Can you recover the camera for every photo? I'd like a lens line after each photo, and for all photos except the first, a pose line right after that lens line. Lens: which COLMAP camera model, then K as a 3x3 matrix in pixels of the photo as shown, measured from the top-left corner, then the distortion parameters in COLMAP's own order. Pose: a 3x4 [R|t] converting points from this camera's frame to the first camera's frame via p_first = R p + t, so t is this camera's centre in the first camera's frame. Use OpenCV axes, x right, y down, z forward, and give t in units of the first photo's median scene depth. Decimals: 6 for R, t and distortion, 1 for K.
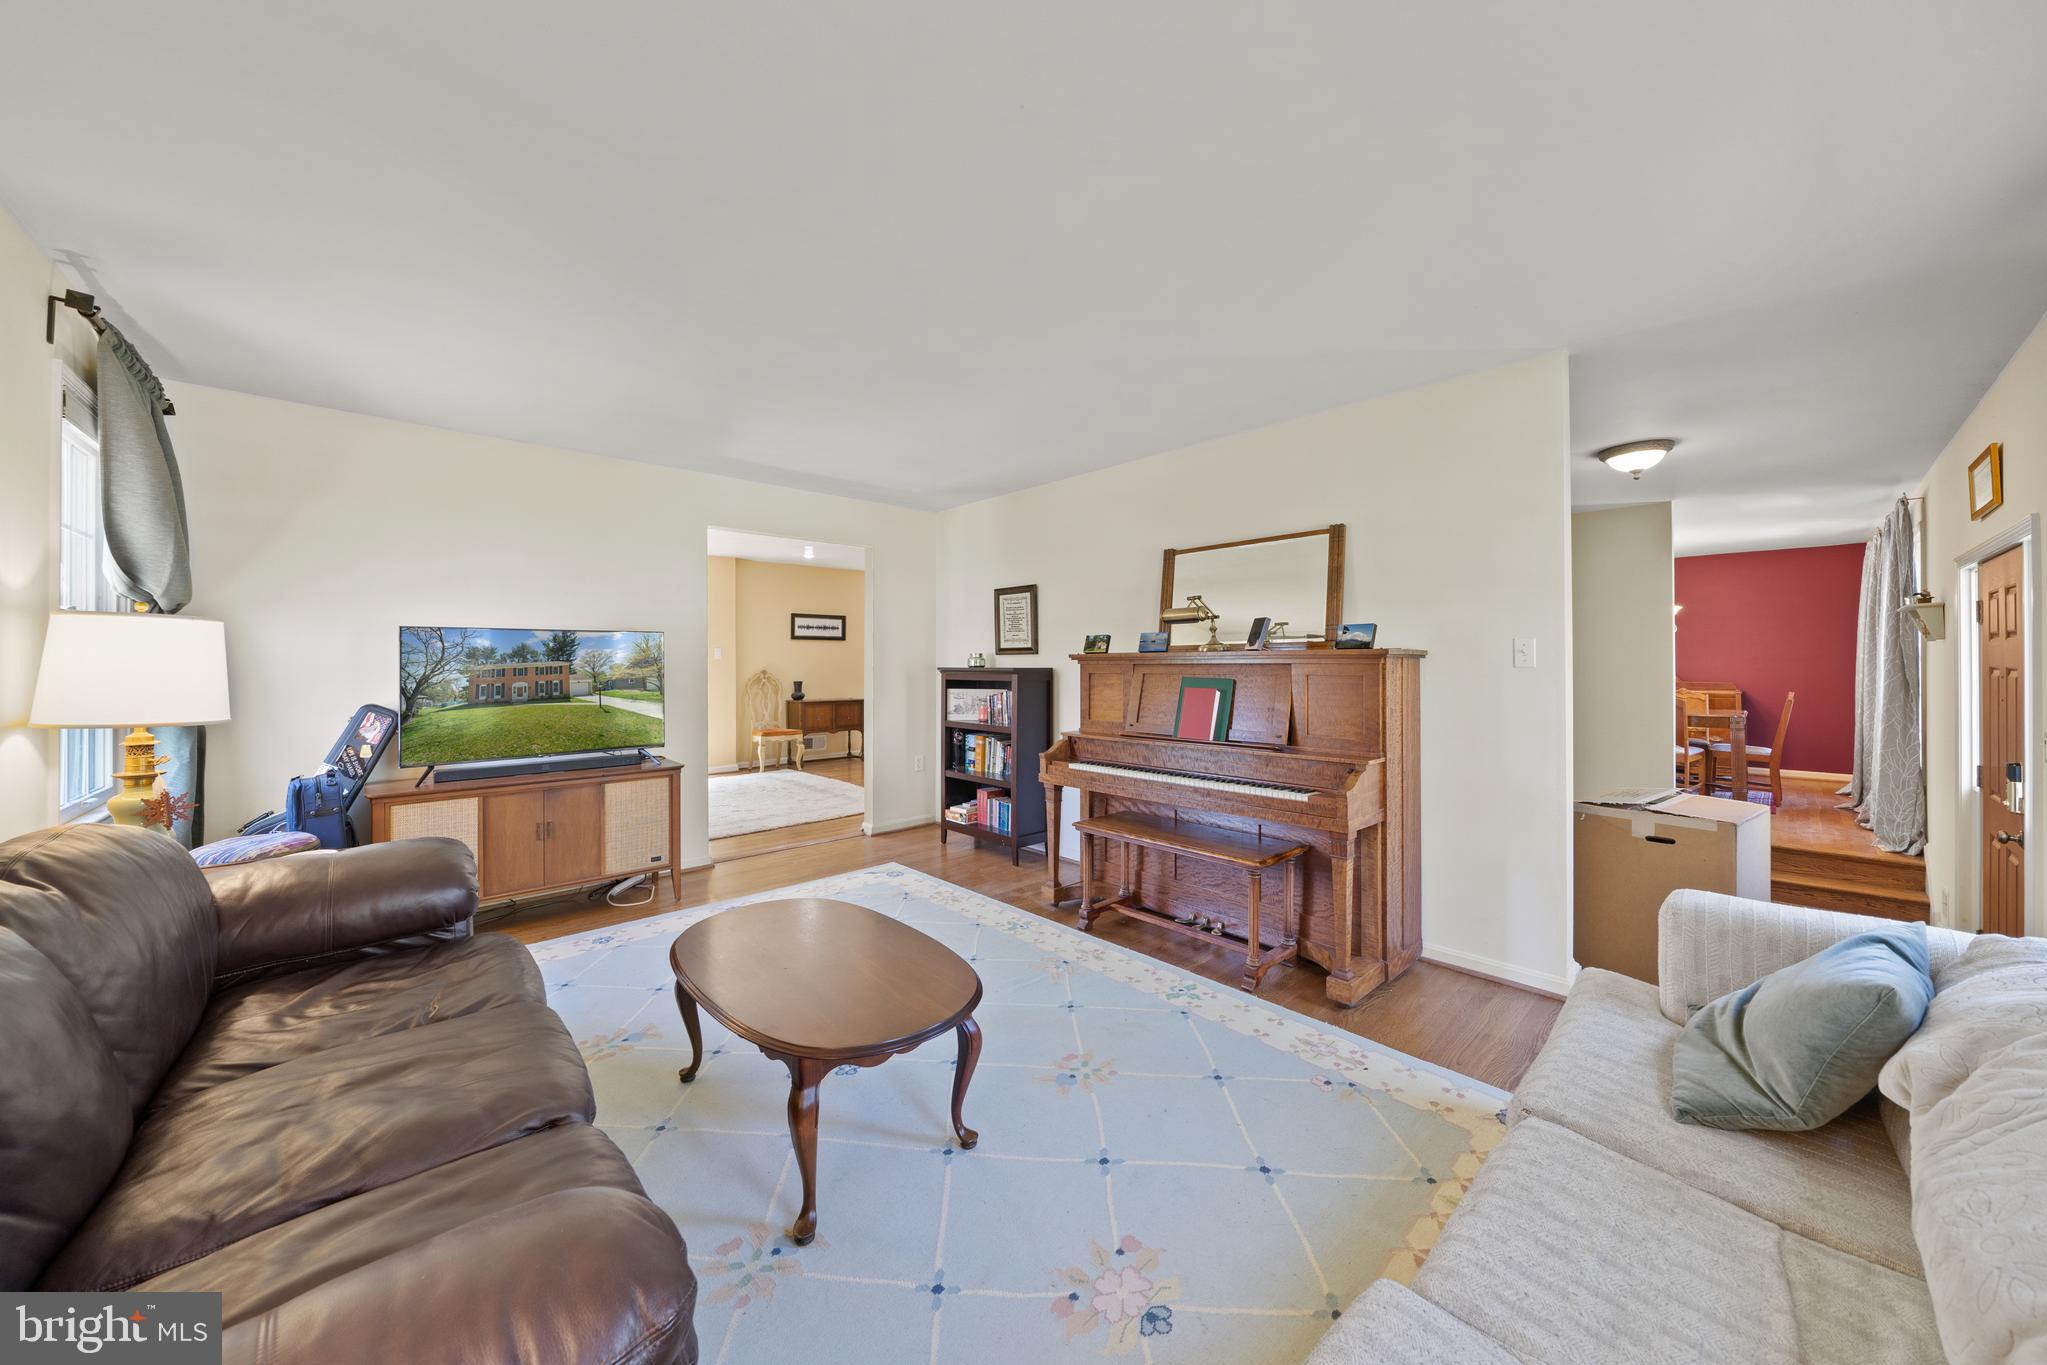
lens RADIAL K [[713.3, 0, 1020.6], [0, 713.3, 672.6], [0, 0, 1]] dist [0.001483, -0.000240]
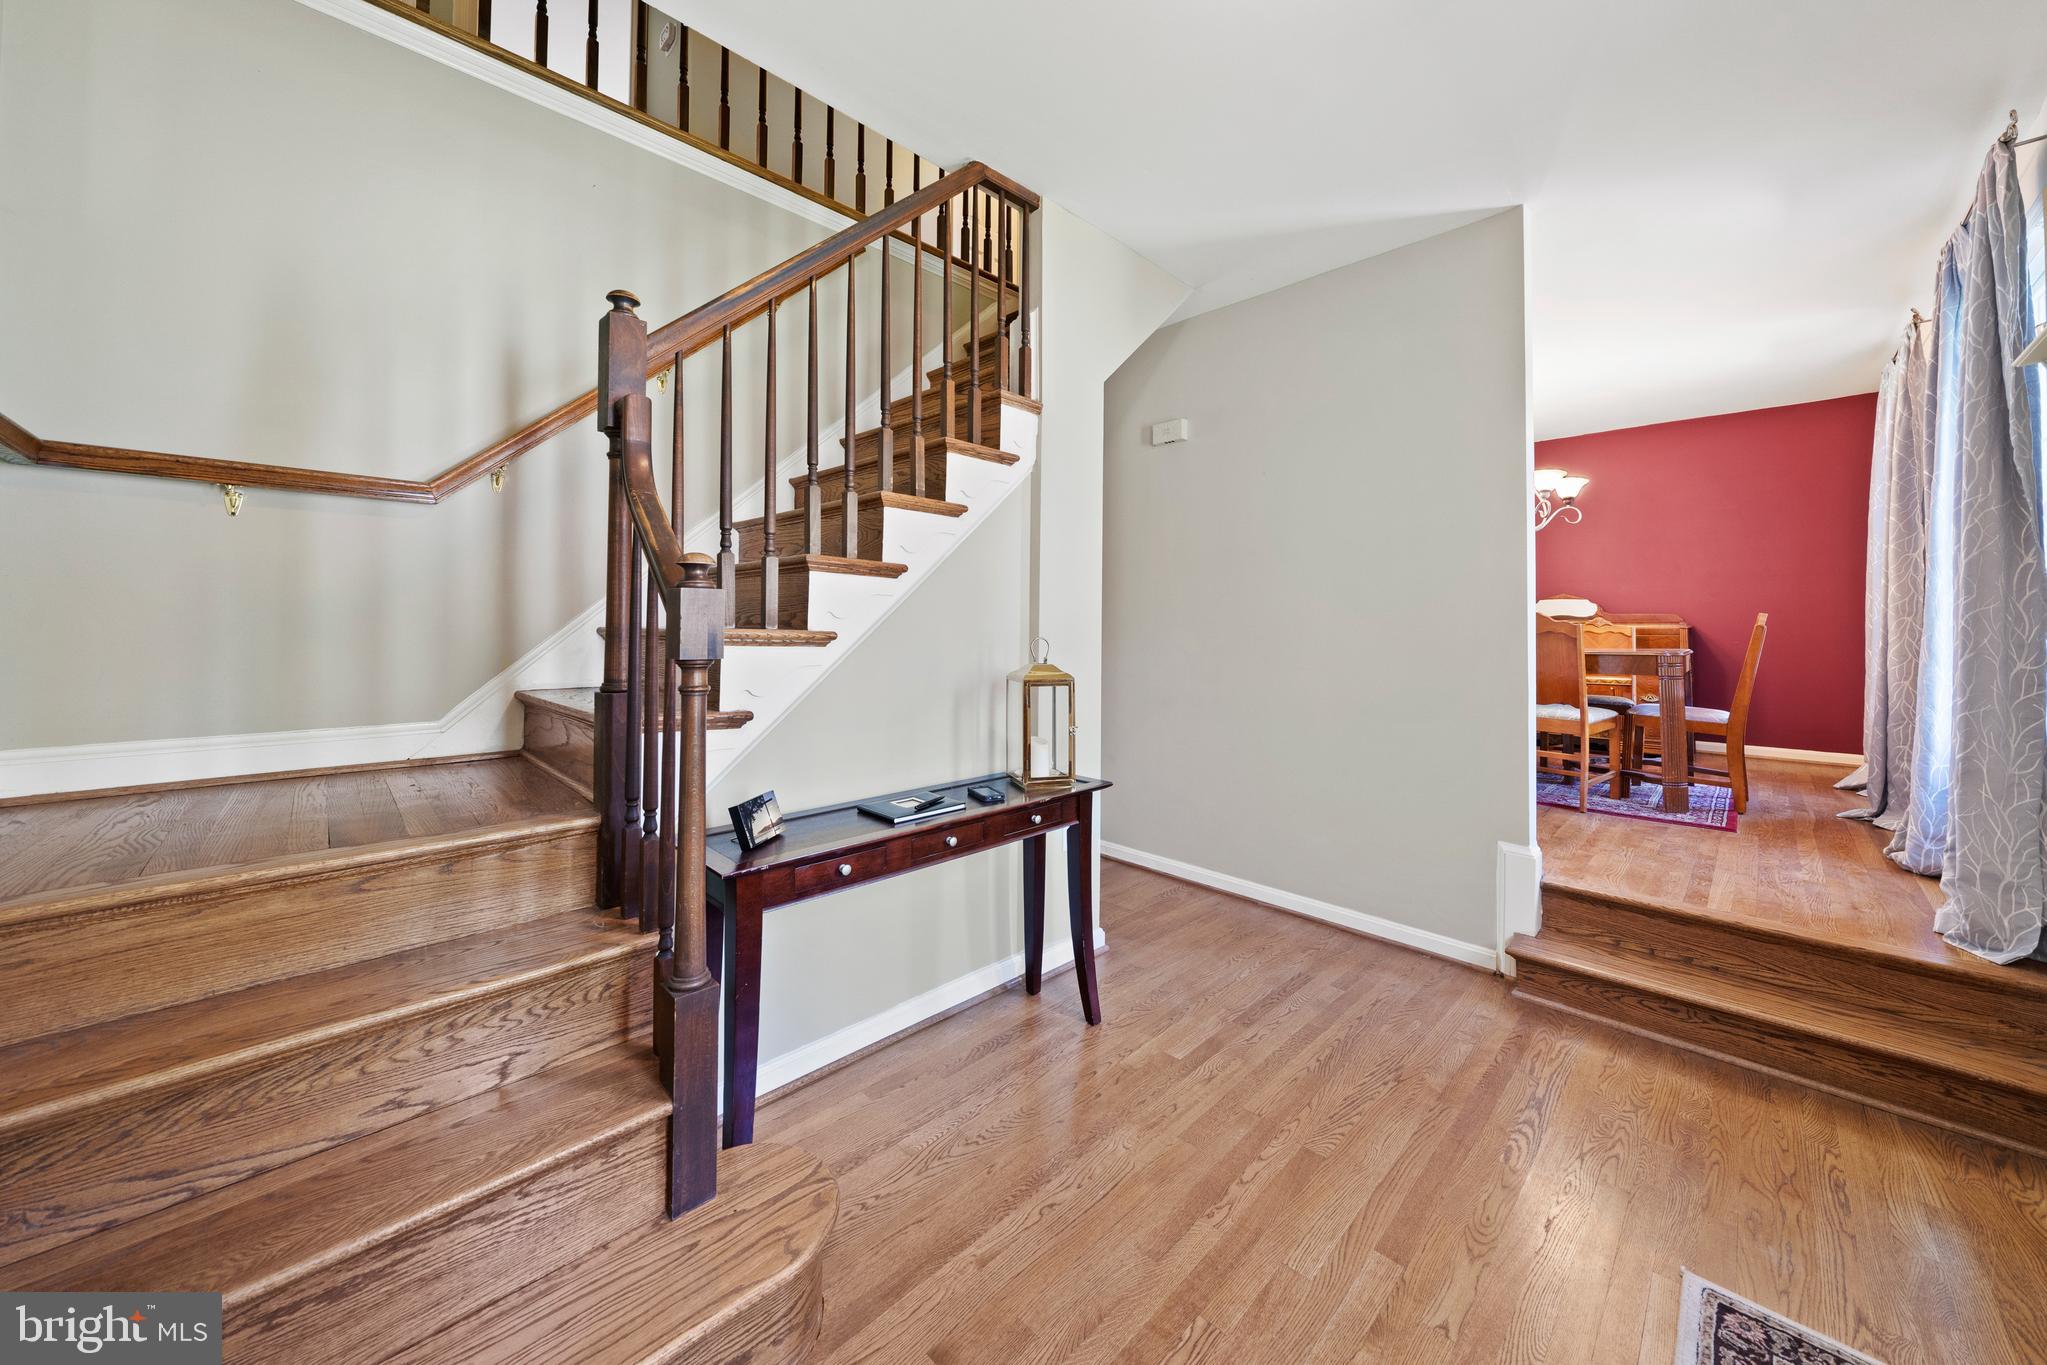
lens RADIAL K [[713.3, 0, 1009.8], [0, 713.3, 628.8], [0, 0, 1]] dist [0.001483, -0.000240]
pose [[0.999905, 0.005692, 0.012558, 0.444506], [-0.005627, 0.999971, -0.005226, 0.043985], [-0.012587, 0.005155, 0.999907, 0.413023]]
